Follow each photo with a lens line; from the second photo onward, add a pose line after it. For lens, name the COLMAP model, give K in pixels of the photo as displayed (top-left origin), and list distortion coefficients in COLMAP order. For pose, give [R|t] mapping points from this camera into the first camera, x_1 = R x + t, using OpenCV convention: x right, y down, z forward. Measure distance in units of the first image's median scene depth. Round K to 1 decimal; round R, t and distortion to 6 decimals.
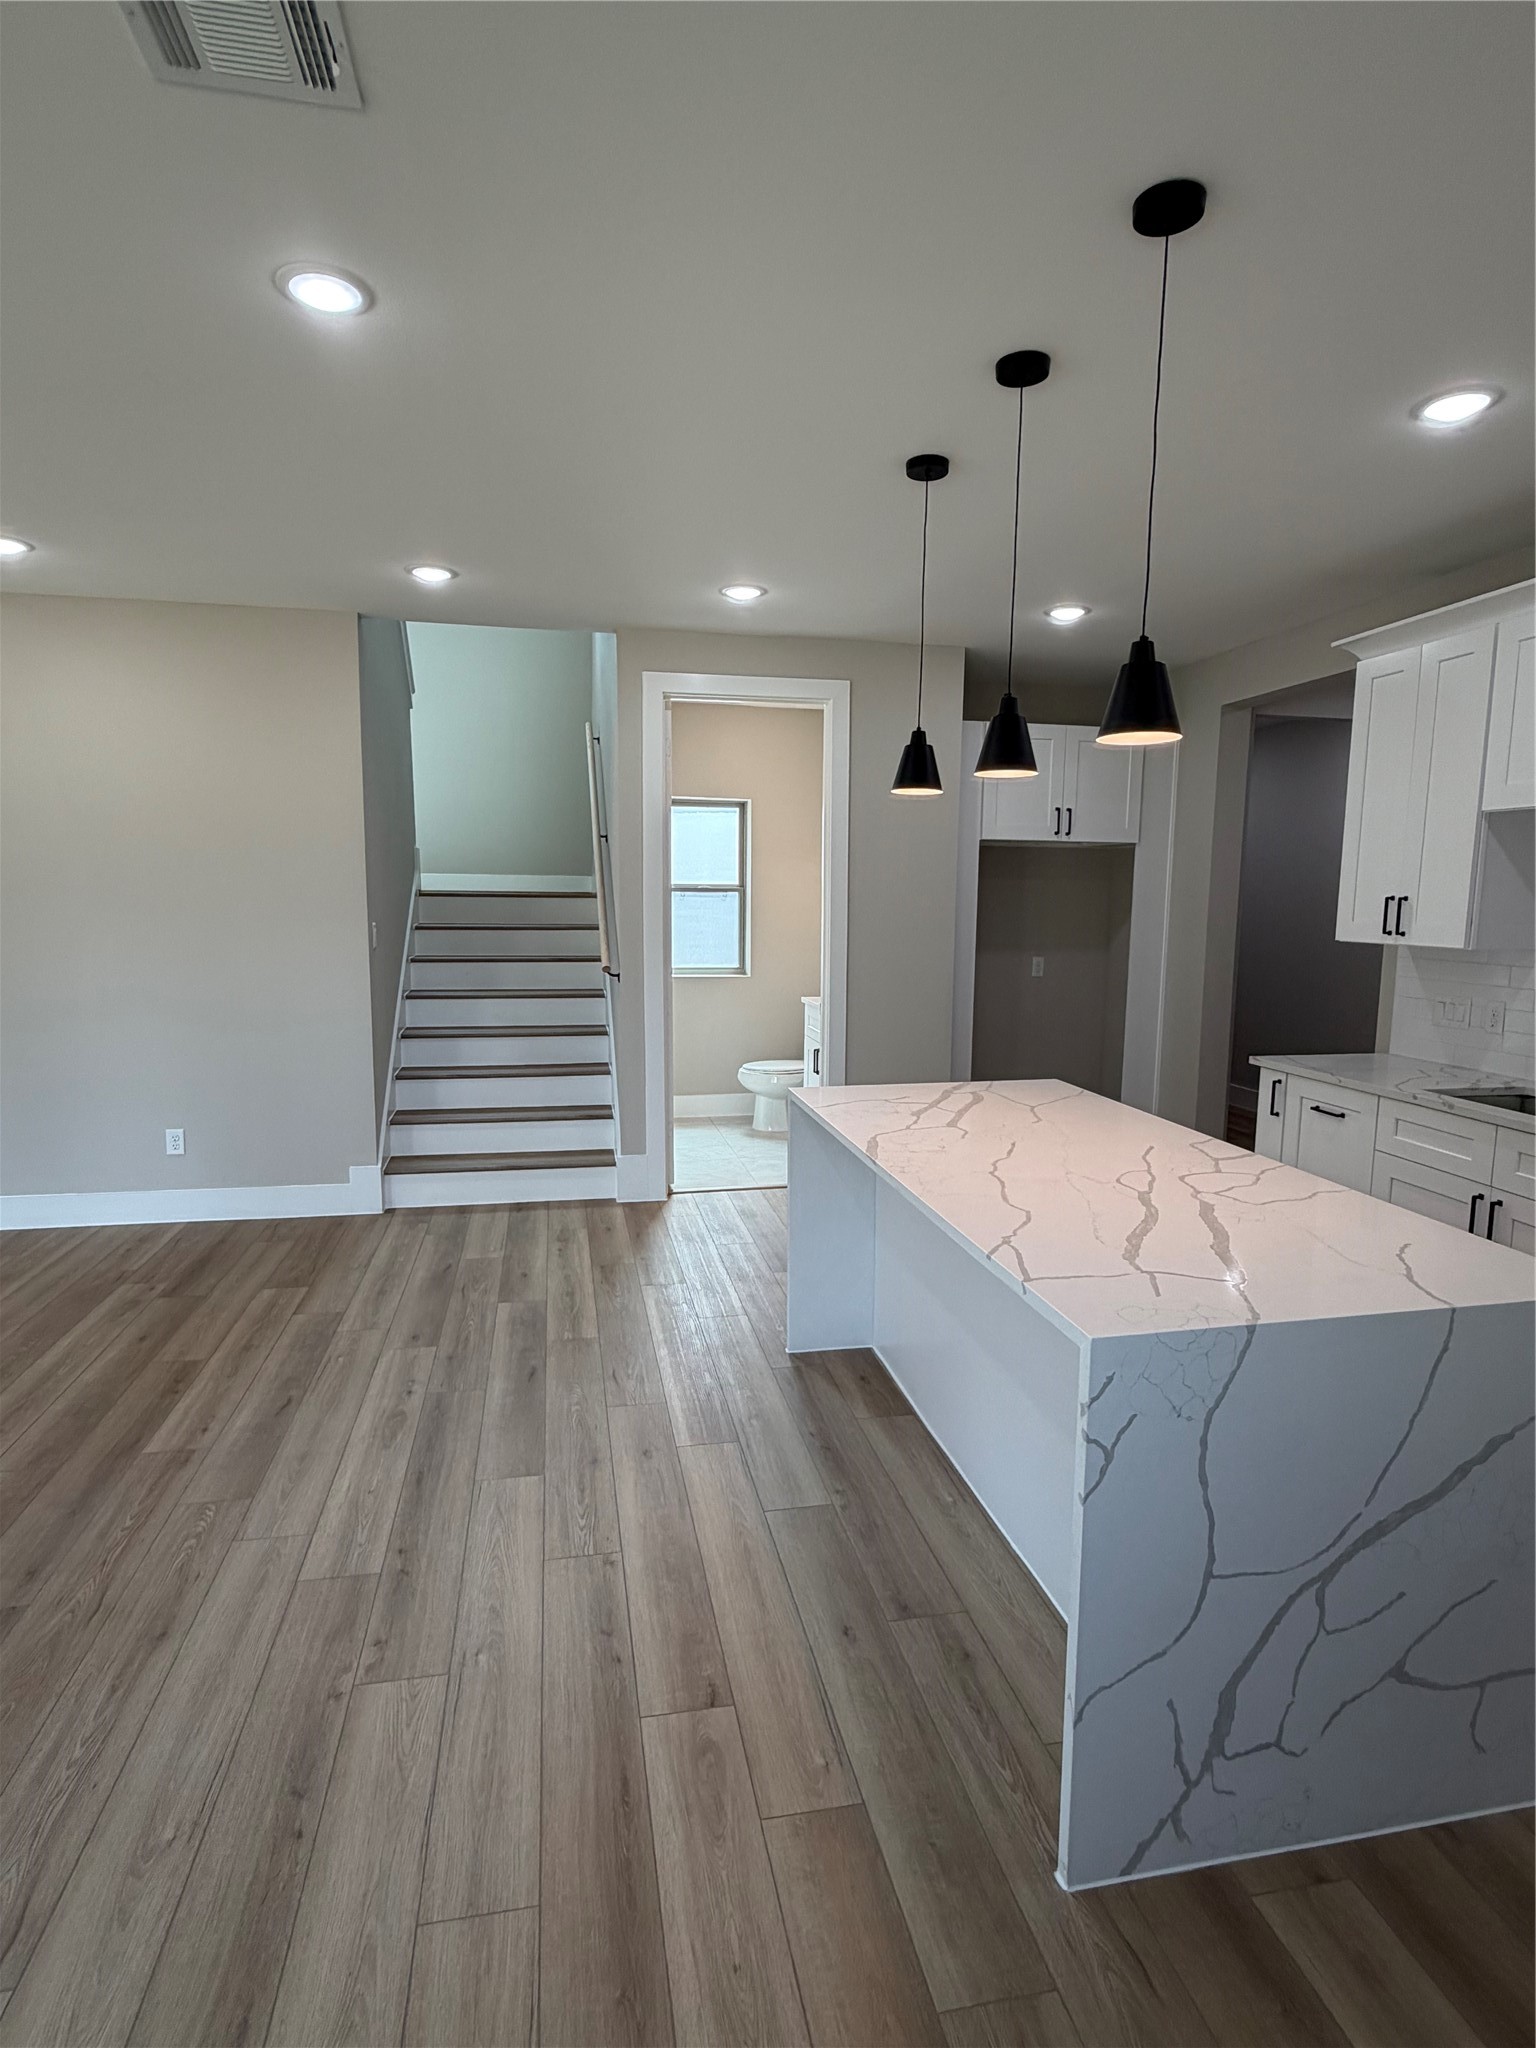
lens RADIAL K [[1059.0, 0, 763.3], [0, 1059.0, 1034.9], [0, 0, 1]] dist [-0.001831, 0.000229]
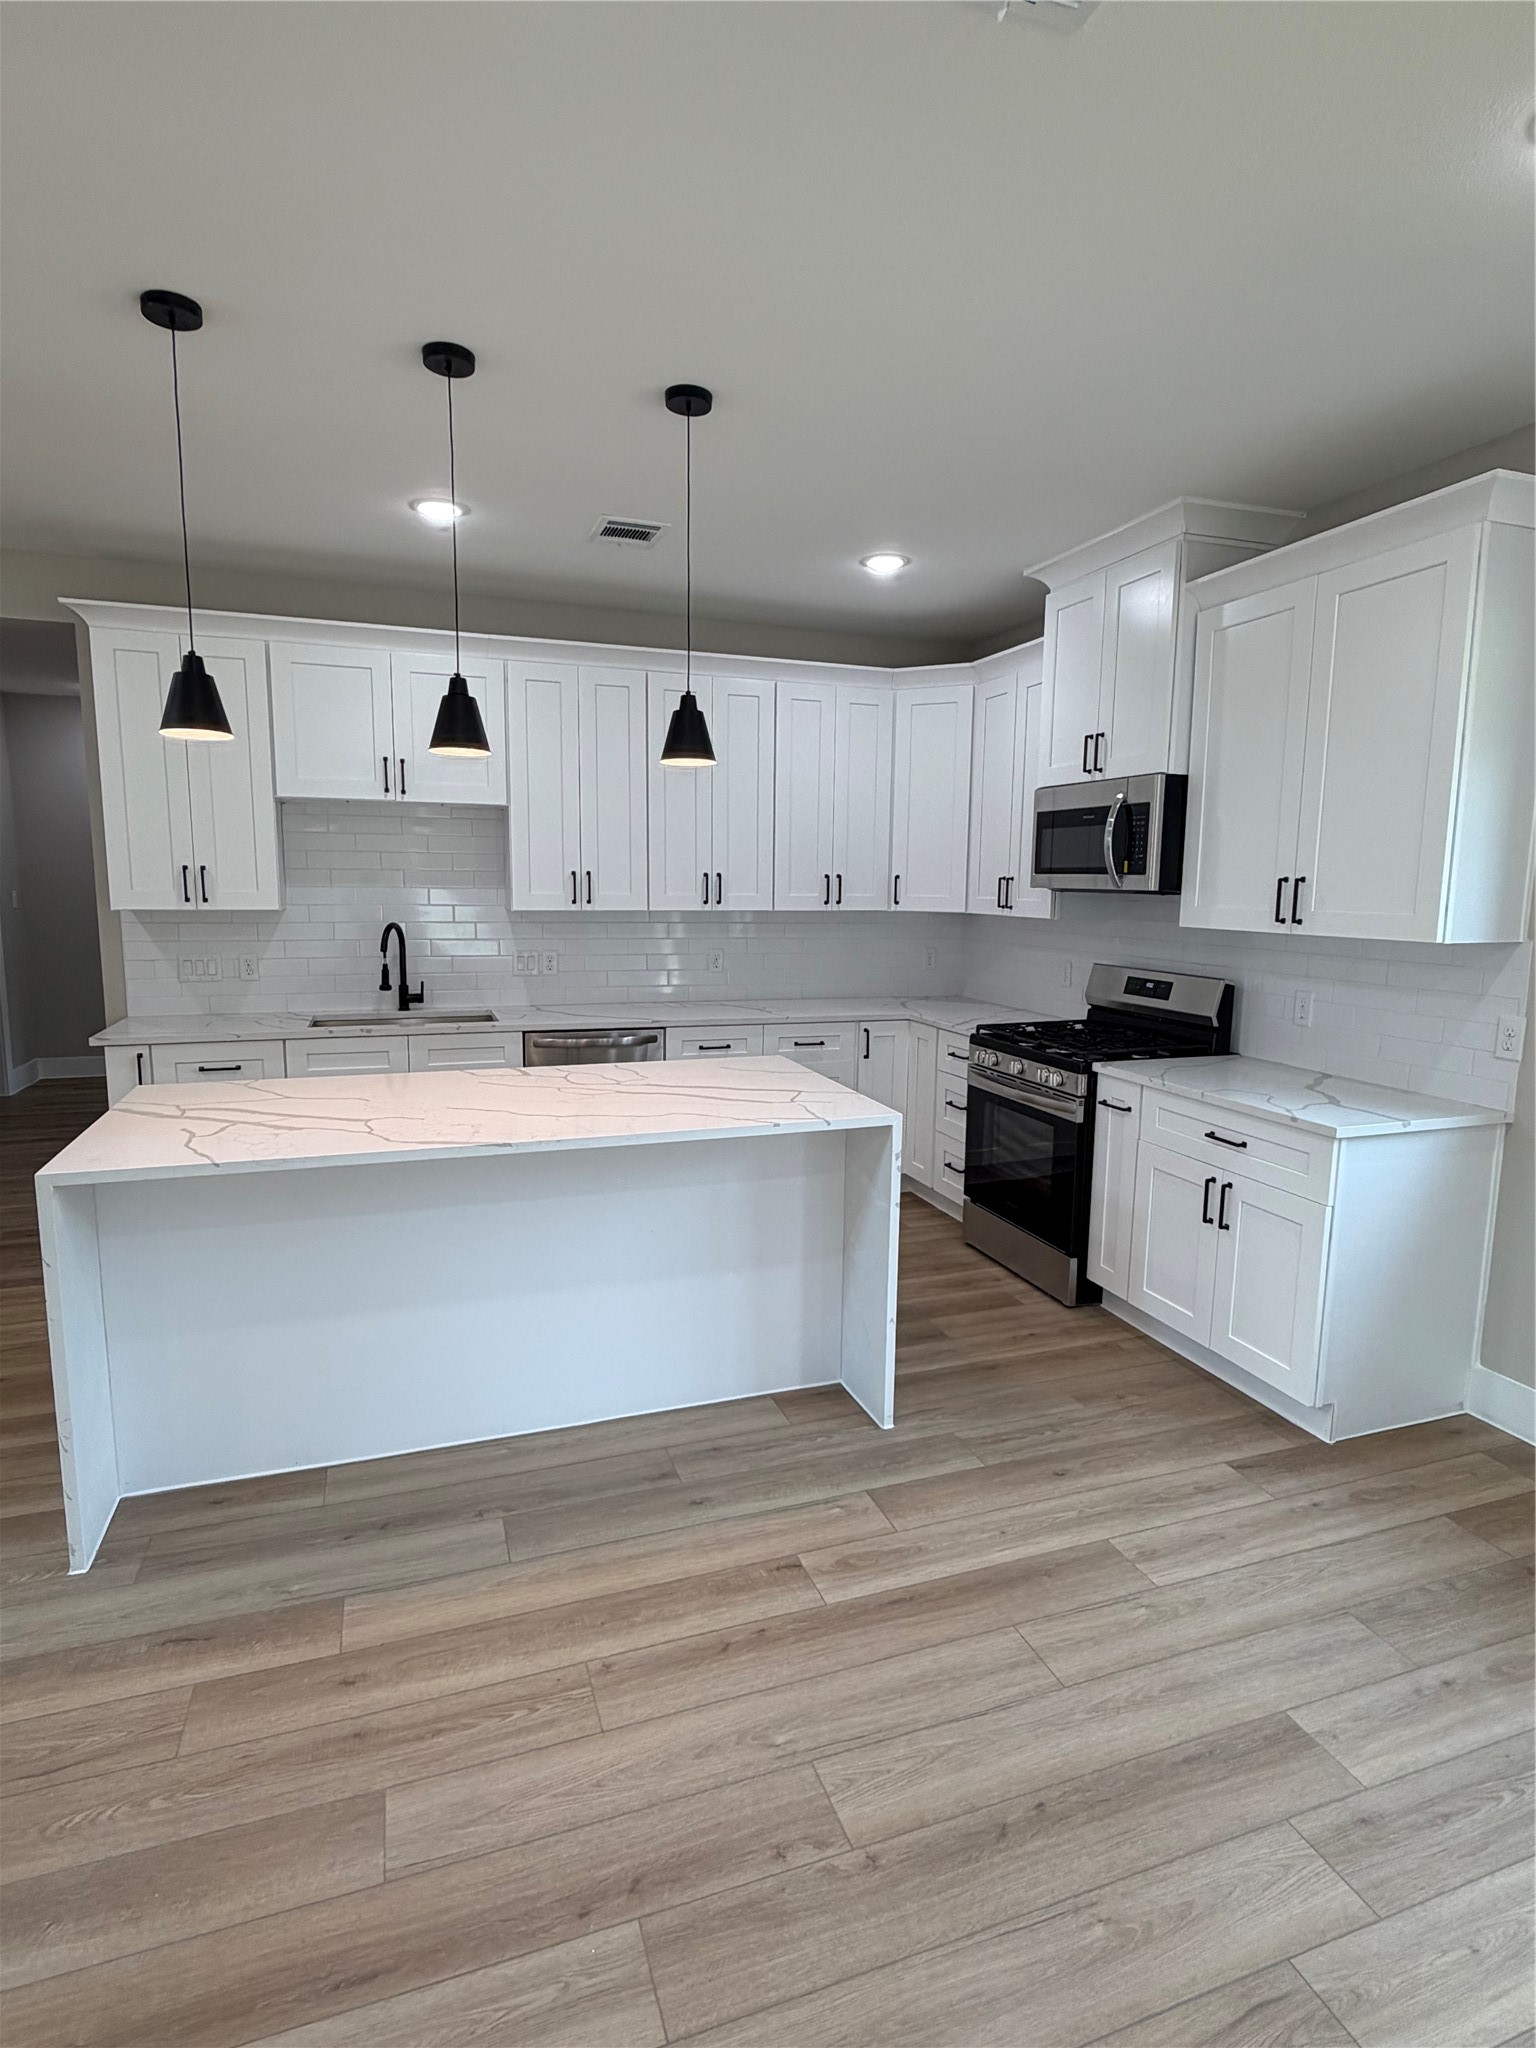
lens RADIAL K [[1053.8, 0, 768.0], [0, 1053.8, 1024.0], [0, 0, 1]] dist [-0.000438, 0.000572]
pose [[-0.144998, -0.147589, 0.978362, -0.875227], [0.118945, 0.979041, 0.165320, -0.122618], [-0.982256, 0.140342, -0.124404, 0.872257]]
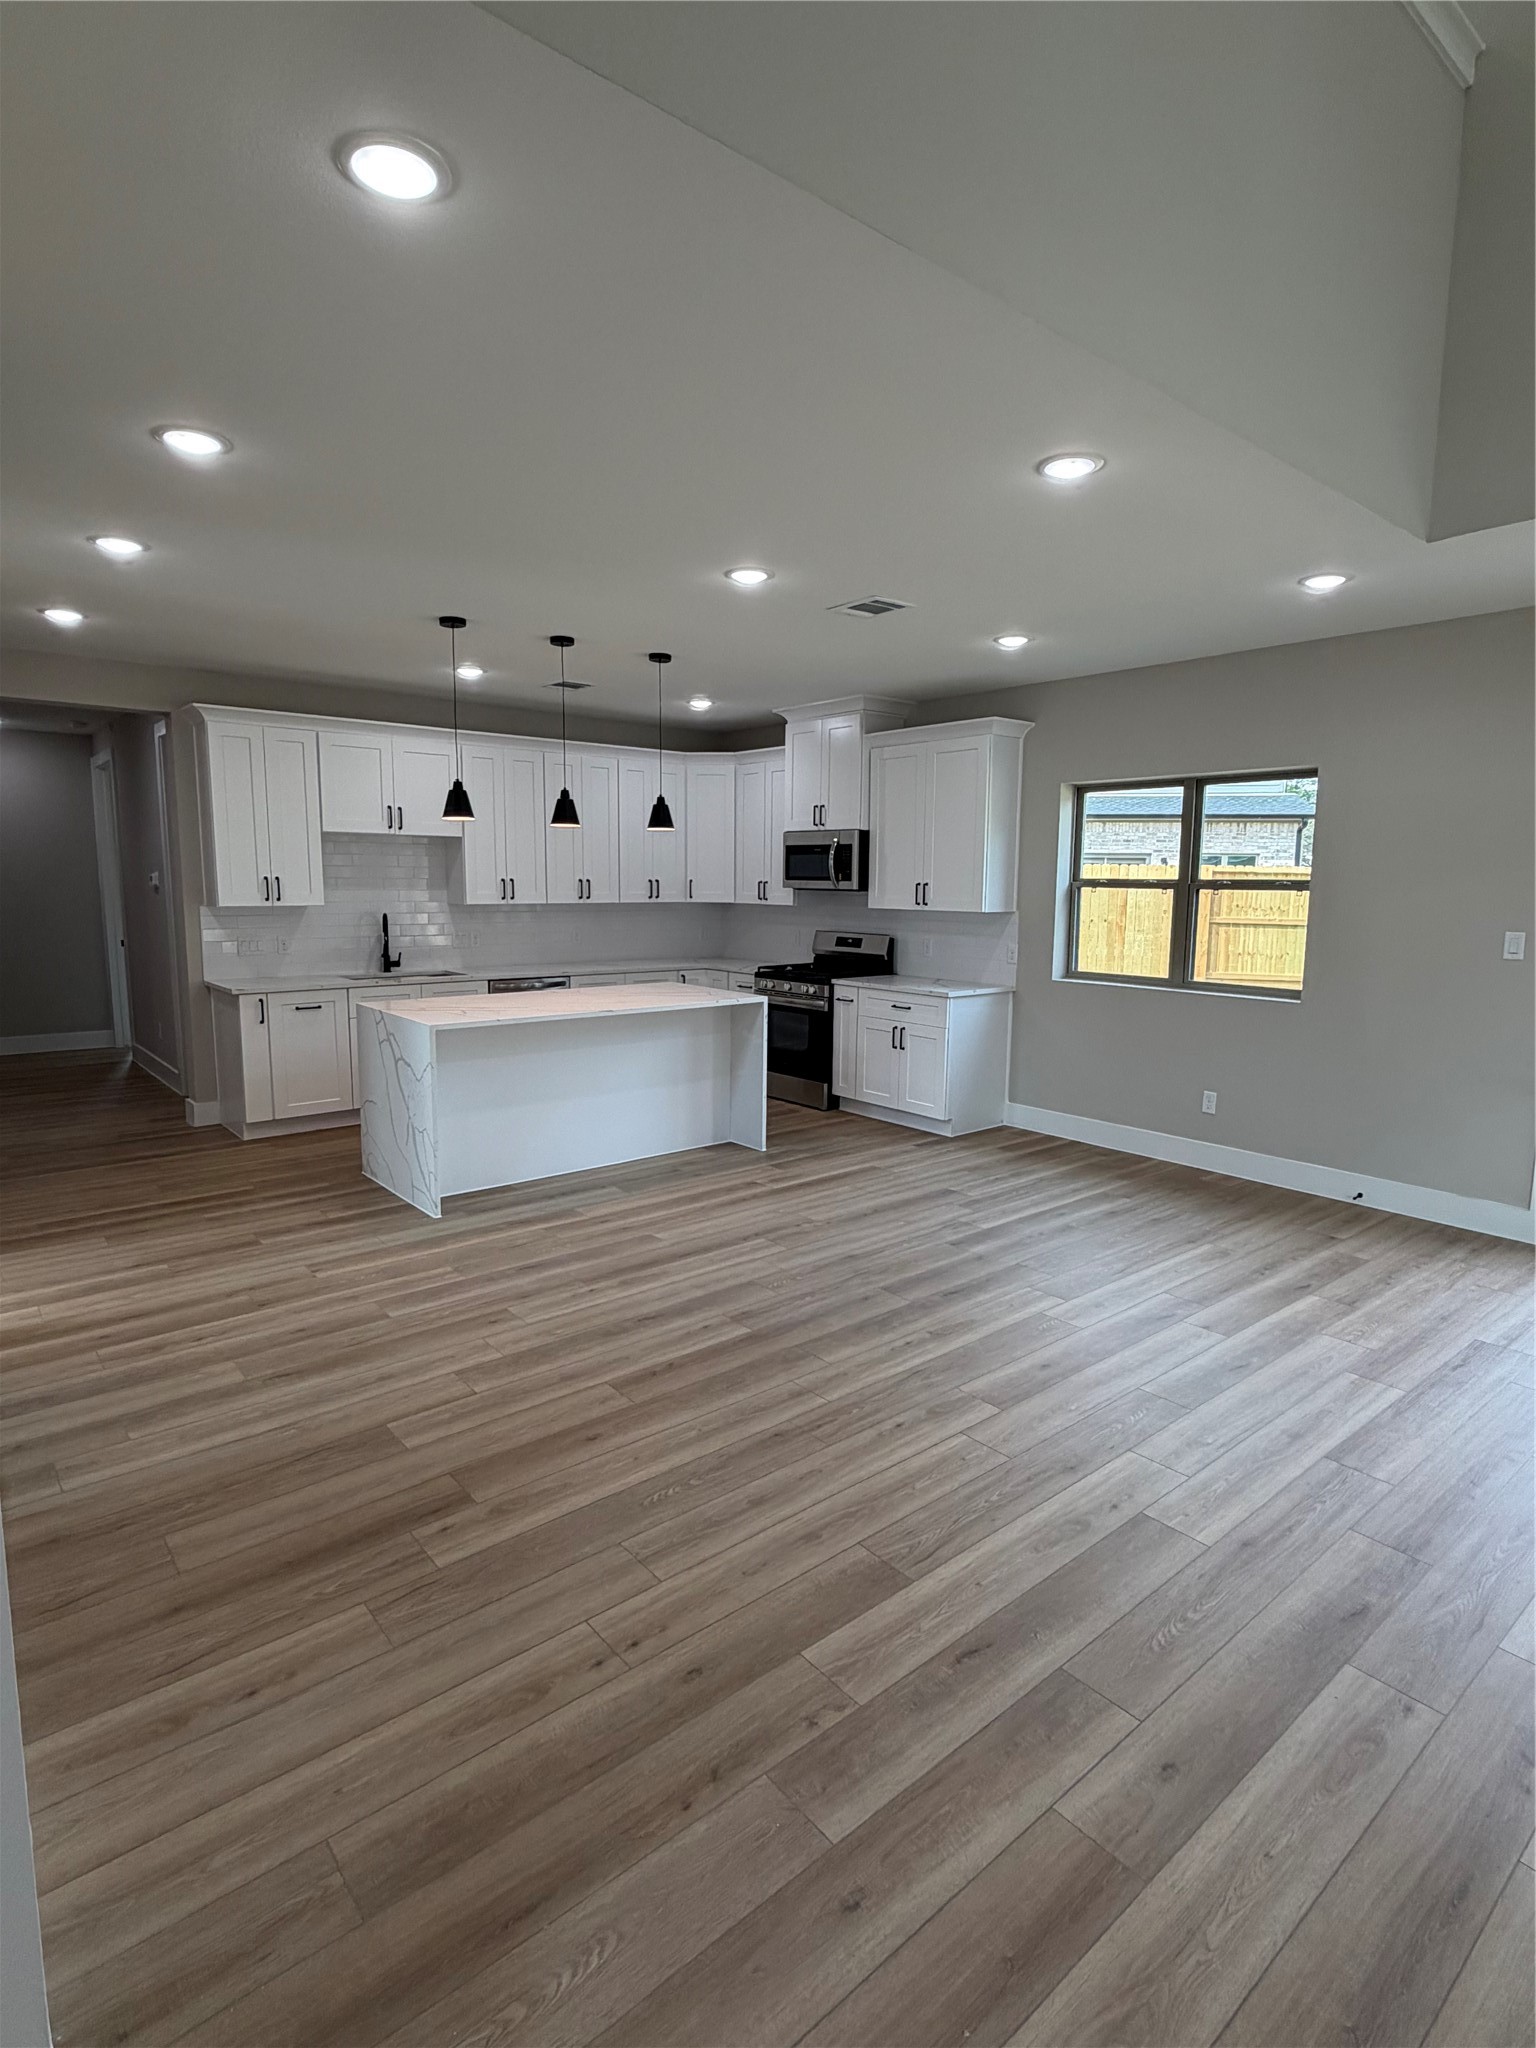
lens RADIAL K [[1053.8, 0, 768.0], [0, 1053.8, 1024.0], [0, 0, 1]] dist [-0.000438, 0.000572]
pose [[-0.482190, -0.135592, 0.865510, -1.875975], [0.102409, 0.972453, 0.209400, -0.263051], [-0.870060, 0.189607, -0.455021, 1.696249]]
